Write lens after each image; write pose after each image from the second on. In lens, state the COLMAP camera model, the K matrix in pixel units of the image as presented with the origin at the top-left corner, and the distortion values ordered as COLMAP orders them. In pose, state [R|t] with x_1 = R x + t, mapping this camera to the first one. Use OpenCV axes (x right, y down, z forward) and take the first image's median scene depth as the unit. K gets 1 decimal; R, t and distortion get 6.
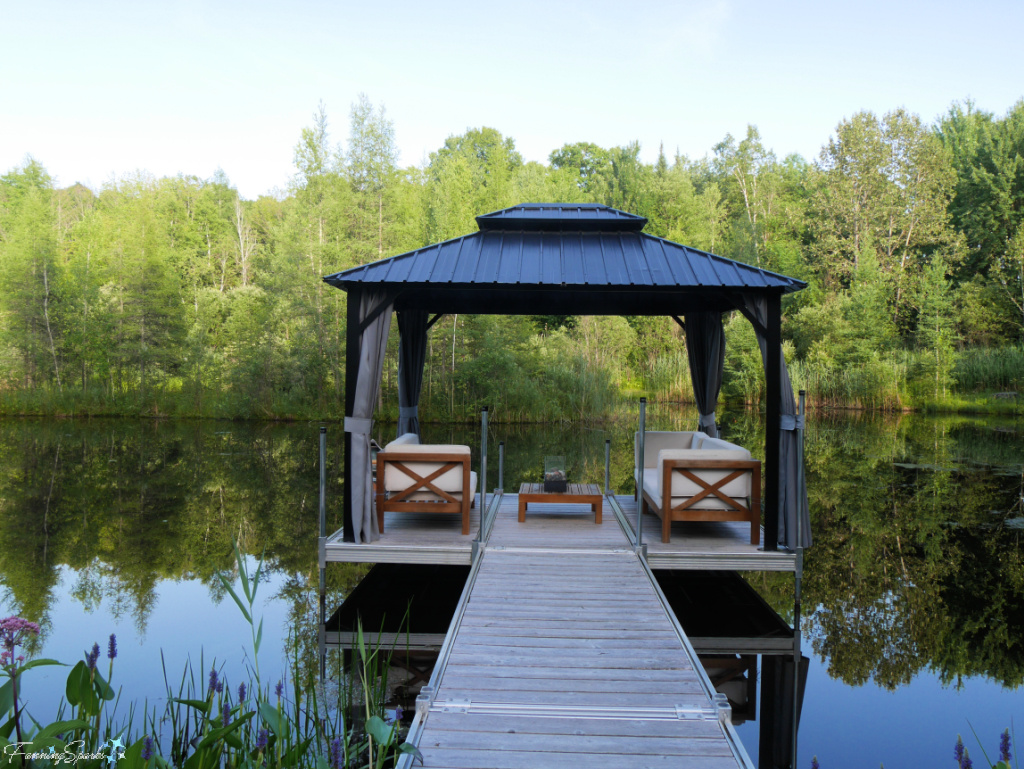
lens RADIAL K [[851.8, 0, 511.7], [0, 851.8, 383.3], [0, 0, 1]] dist [-0.041522, 0.004240]
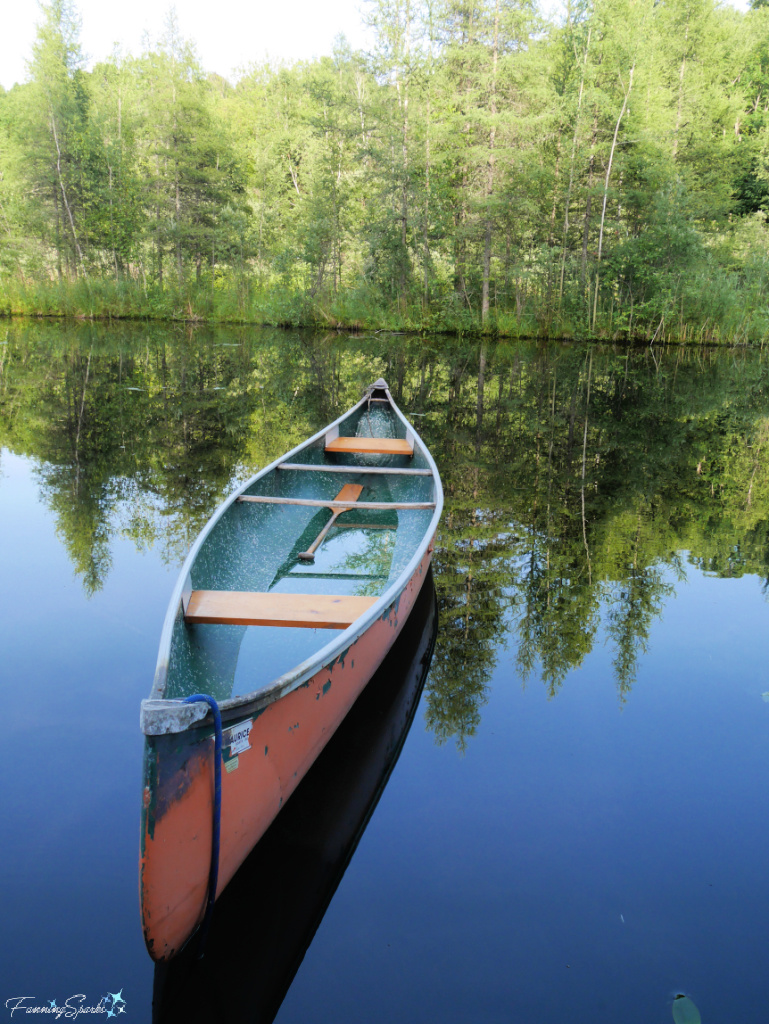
lens RADIAL K [[851.8, 0, 385.2], [0, 851.8, 514.0], [0, 0, 1]] dist [-0.041522, 0.004240]
pose [[0.950598, 0.091752, -0.296554, -0.015506], [-0.015113, 0.967867, 0.251010, 0.014434], [0.310056, -0.234127, 0.921439, 0.319264]]
